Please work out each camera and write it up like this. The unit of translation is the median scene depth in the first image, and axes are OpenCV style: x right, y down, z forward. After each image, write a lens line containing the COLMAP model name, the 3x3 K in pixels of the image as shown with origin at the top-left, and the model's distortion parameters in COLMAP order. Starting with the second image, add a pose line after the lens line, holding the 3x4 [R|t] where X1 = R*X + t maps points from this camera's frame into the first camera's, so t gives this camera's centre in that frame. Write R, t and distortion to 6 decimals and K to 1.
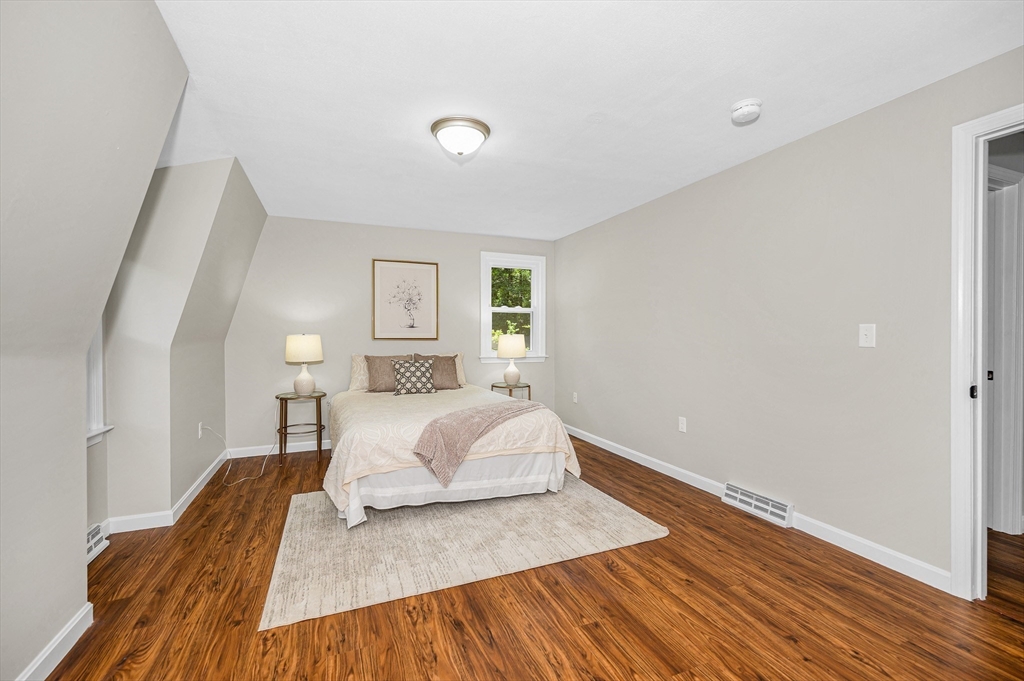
lens RADIAL K [[439.9, 0, 513.7], [0, 439.9, 335.1], [0, 0, 1]] dist [-0.003398, 0.000252]
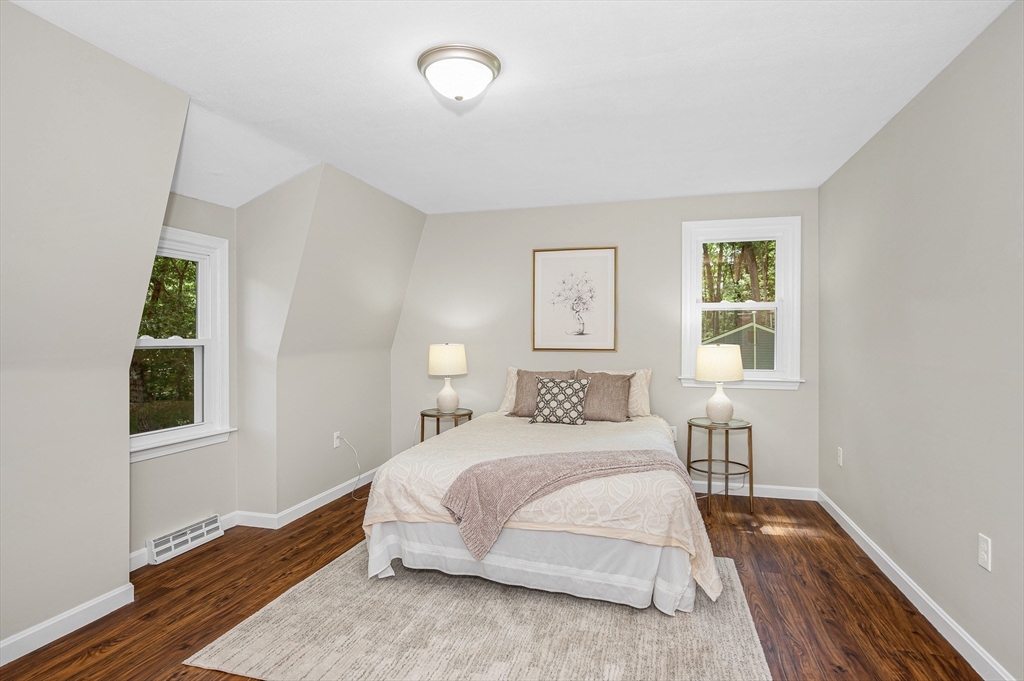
lens RADIAL K [[543.9, 0, 510.0], [0, 543.9, 339.3], [0, 0, 1]] dist [-0.001497, 0.000382]
pose [[0.782400, 0.003293, -0.622768, 0.405405], [-0.001889, 0.999994, 0.002915, -0.019256], [0.622774, -0.001104, 0.782401, 0.299704]]
